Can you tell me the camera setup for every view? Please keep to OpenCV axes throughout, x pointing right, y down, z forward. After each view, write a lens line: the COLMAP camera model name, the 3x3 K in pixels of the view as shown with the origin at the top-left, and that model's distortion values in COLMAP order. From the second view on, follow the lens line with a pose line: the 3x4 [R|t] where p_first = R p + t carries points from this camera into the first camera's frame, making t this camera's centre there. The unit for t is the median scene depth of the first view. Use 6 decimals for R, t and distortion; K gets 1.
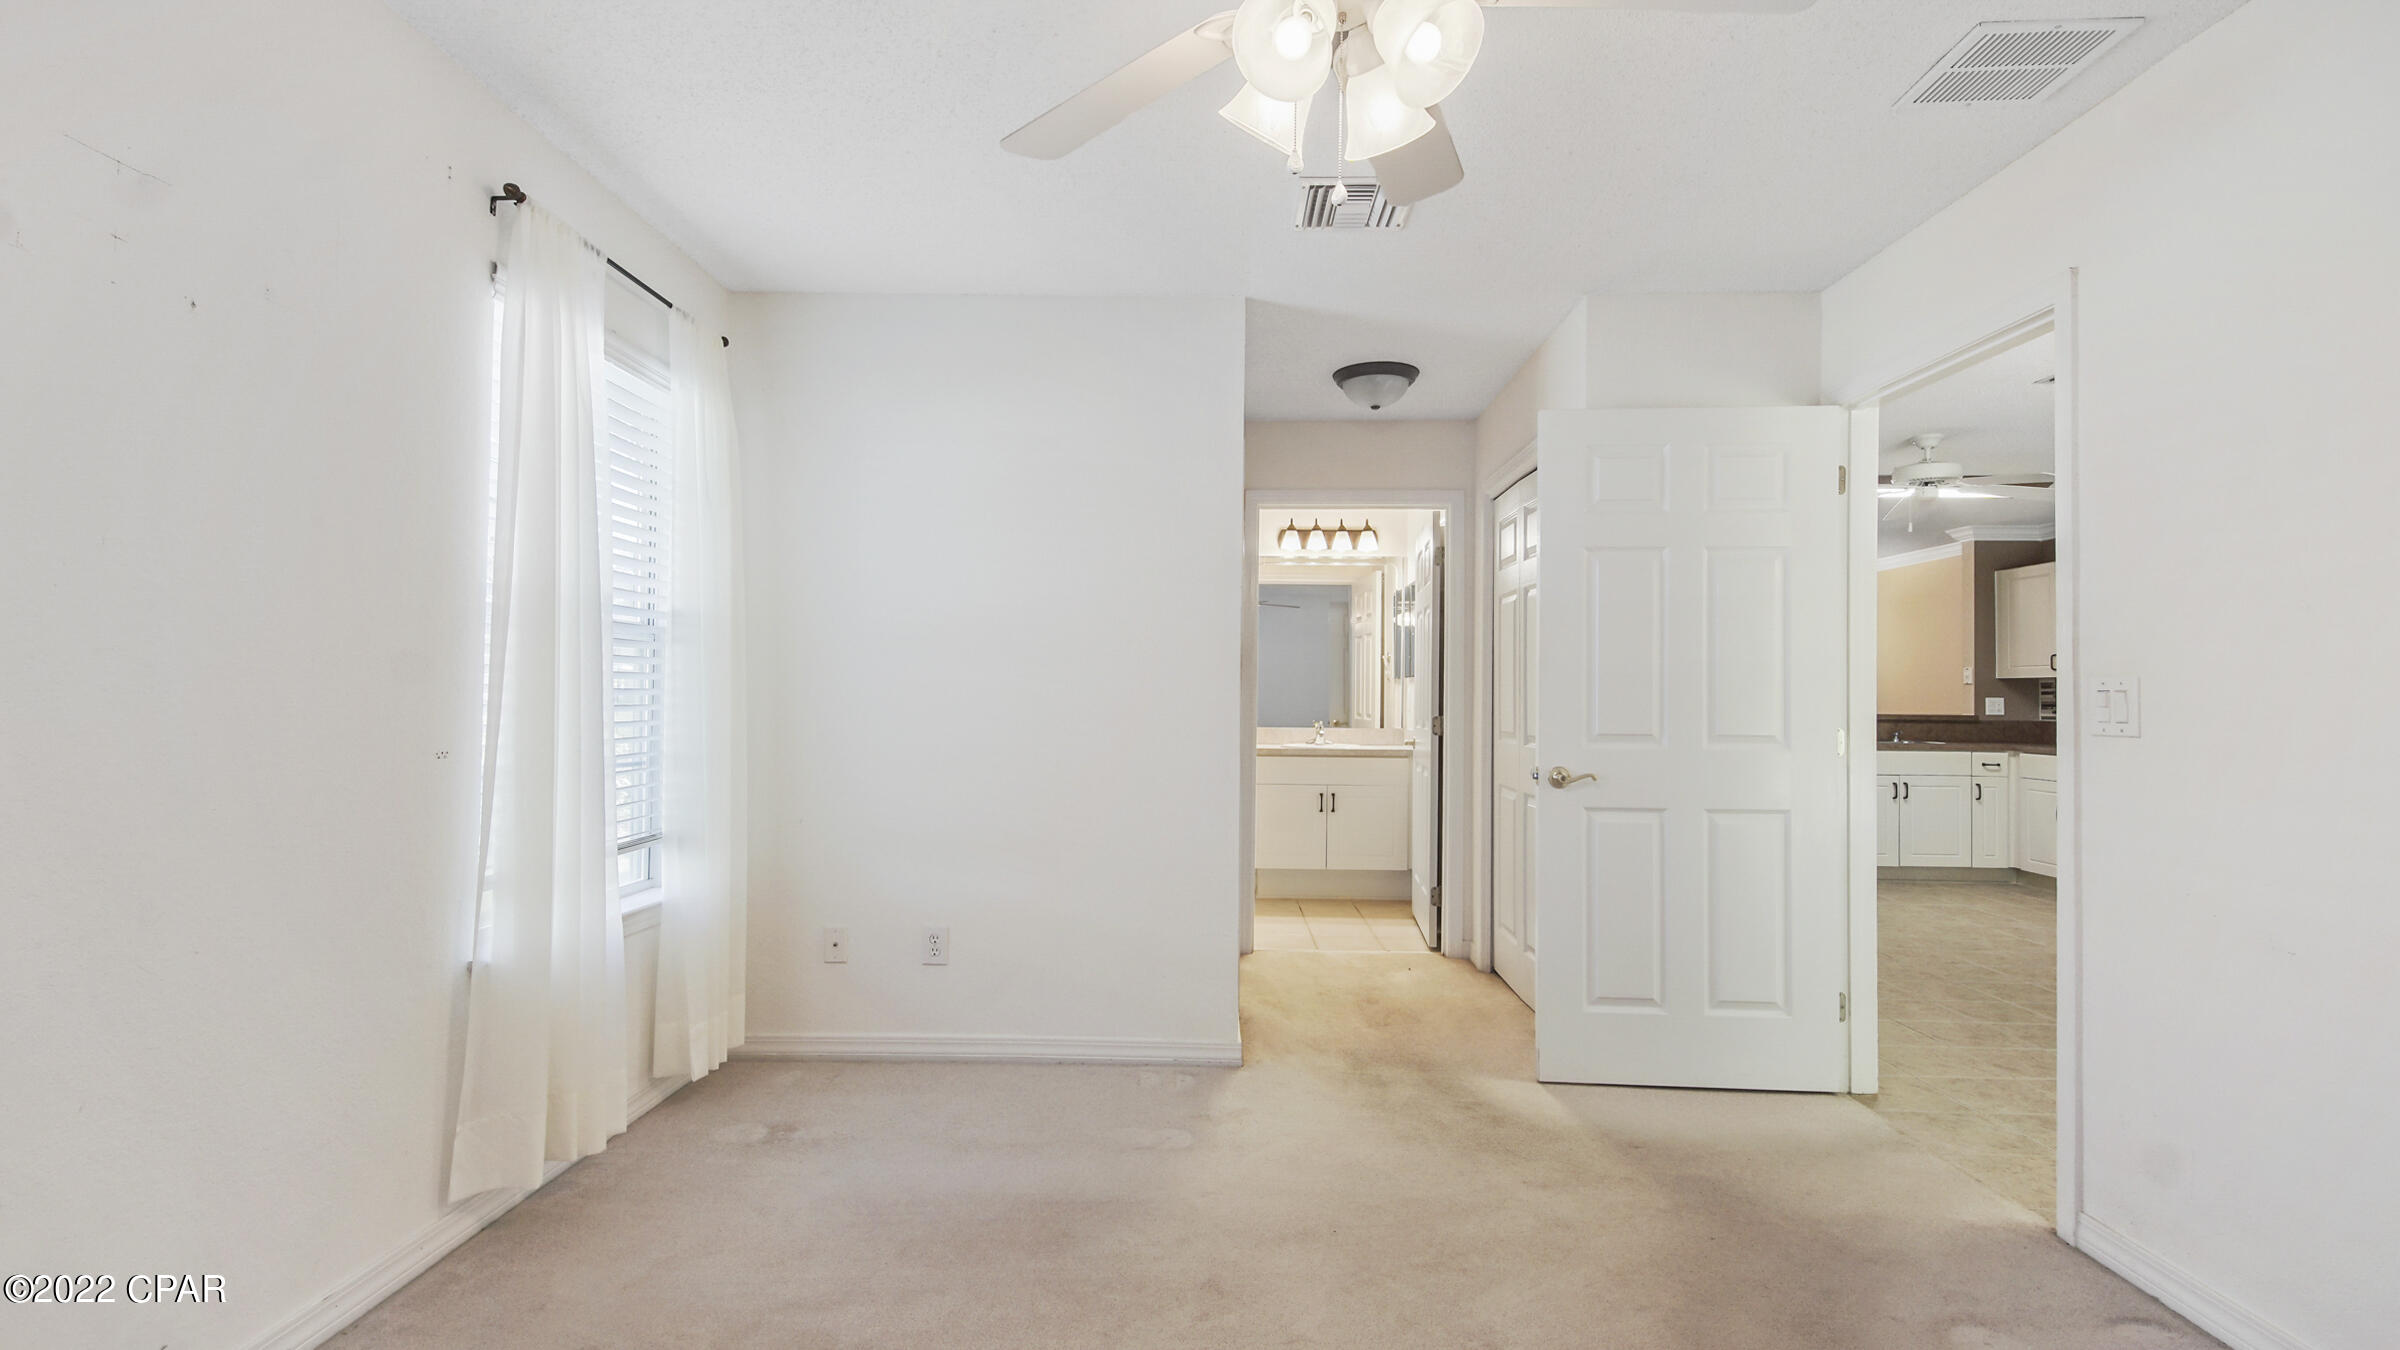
lens RADIAL K [[1050.6, 0, 1199.6], [0, 1050.6, 689.9], [0, 0, 1]] dist [0.028028, -0.013922]
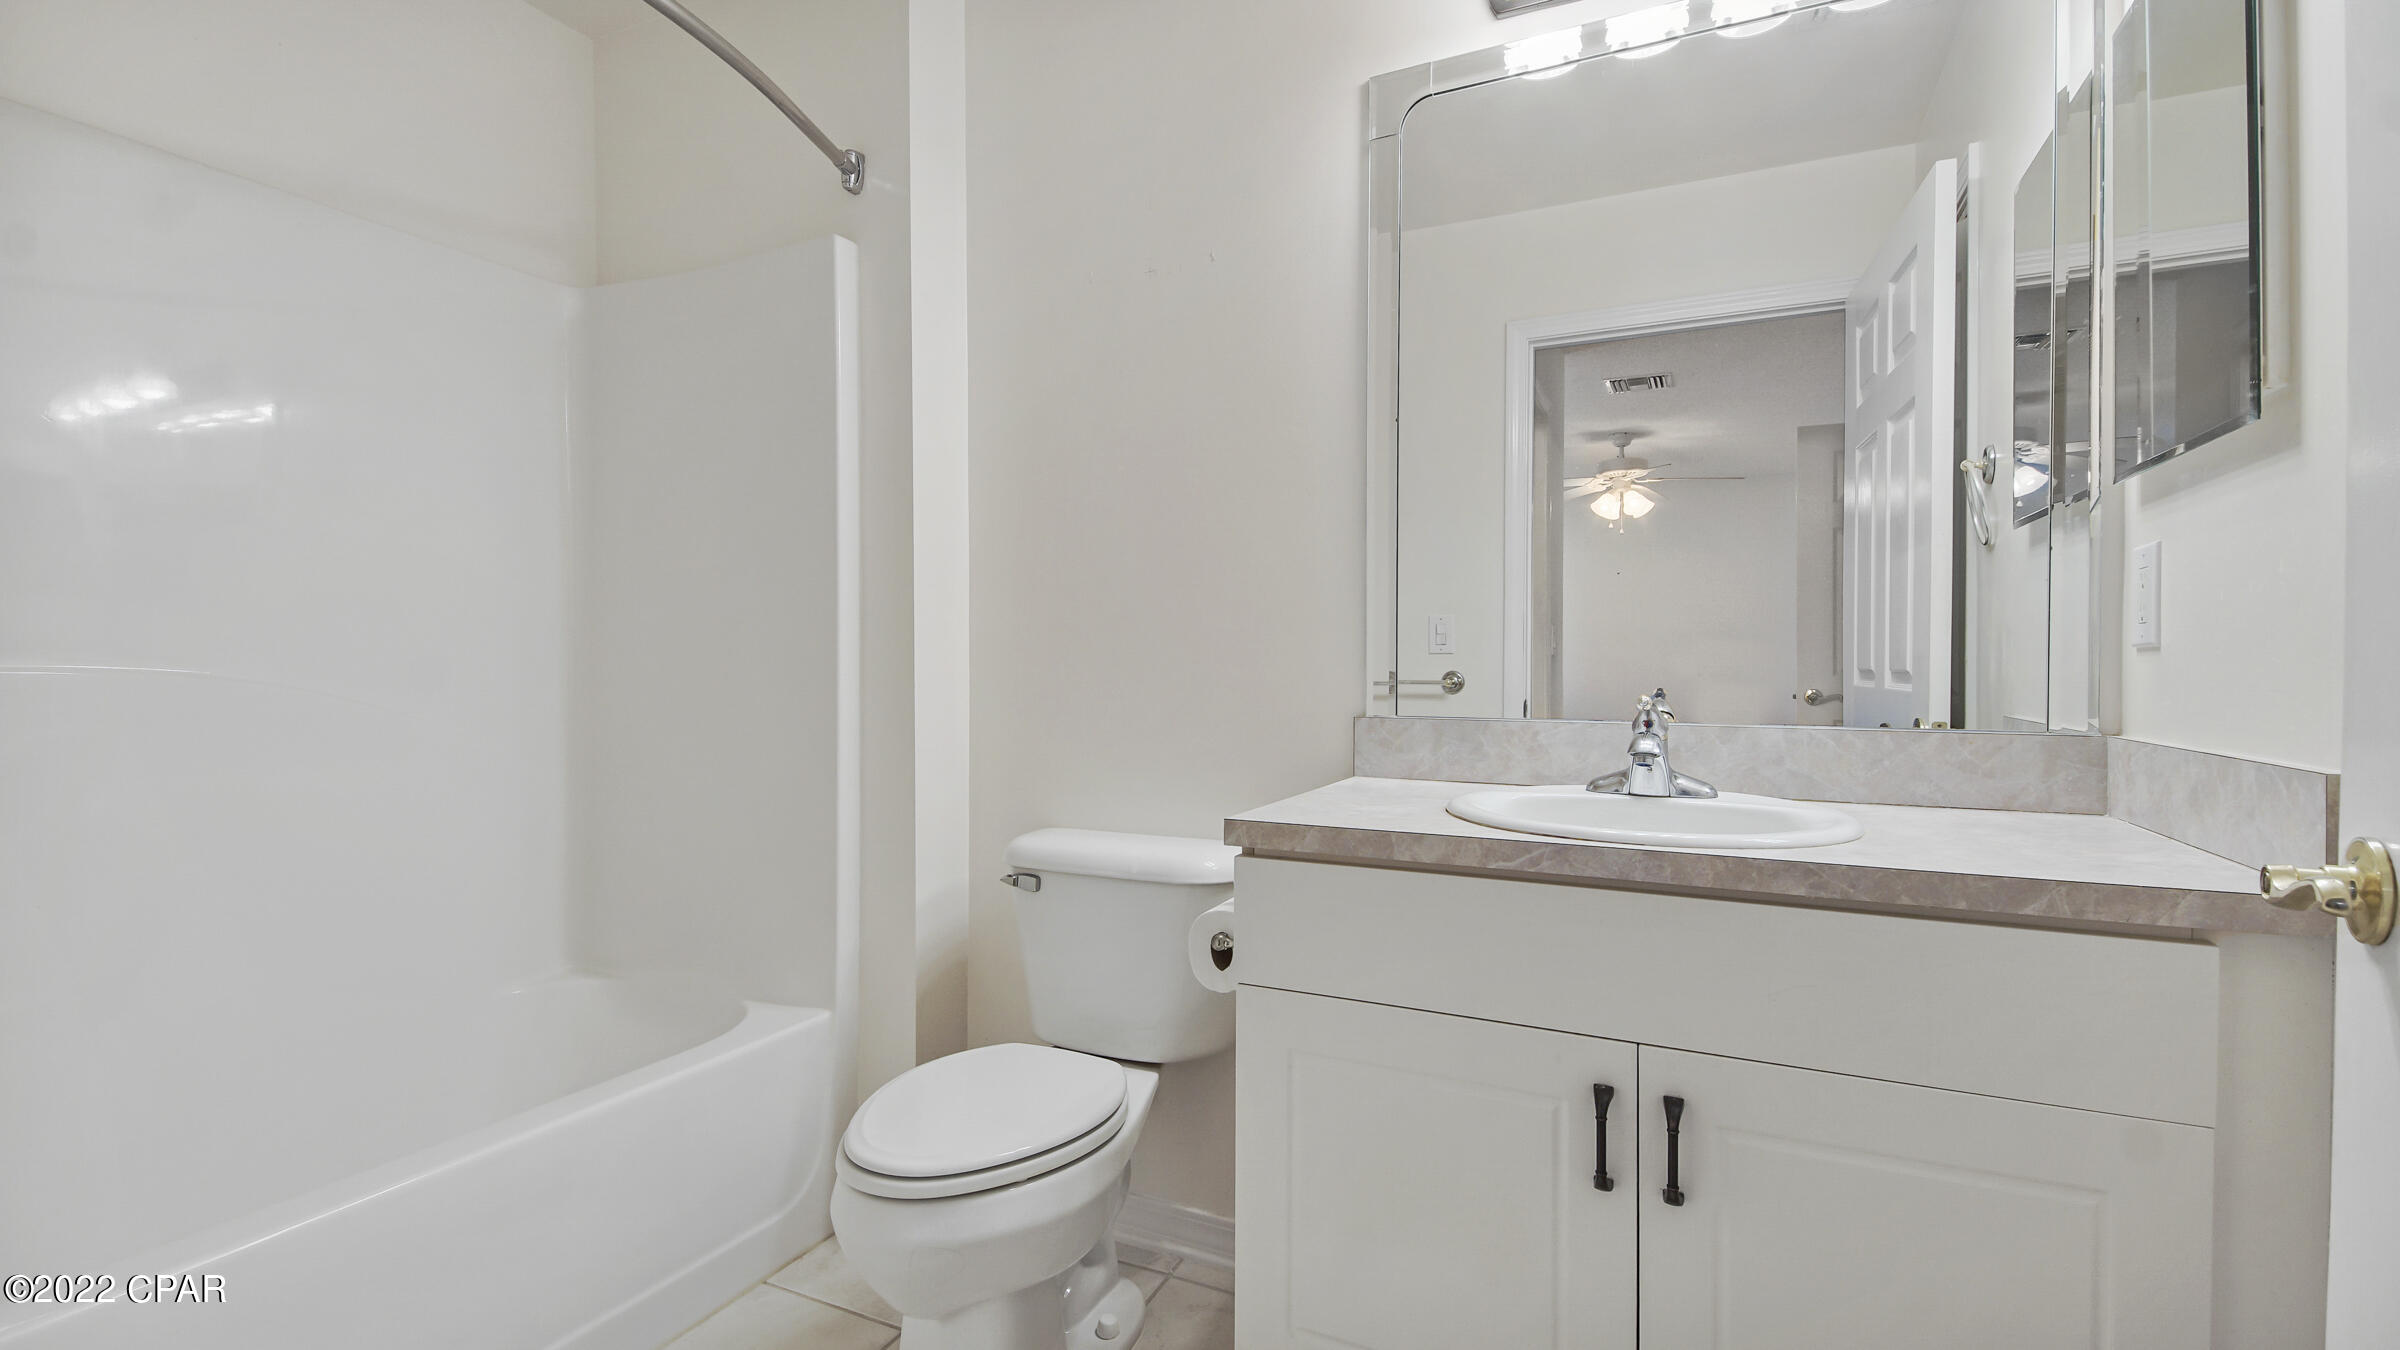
lens RADIAL K [[1050.6, 0, 1199.6], [0, 1050.6, 689.9], [0, 0, 1]] dist [0.028028, -0.013922]
pose [[0.915572, -0.000231, -0.402153, 0.125466], [0.011175, 0.999628, 0.024867, 0.023997], [0.401998, -0.027262, 0.915235, 0.805086]]
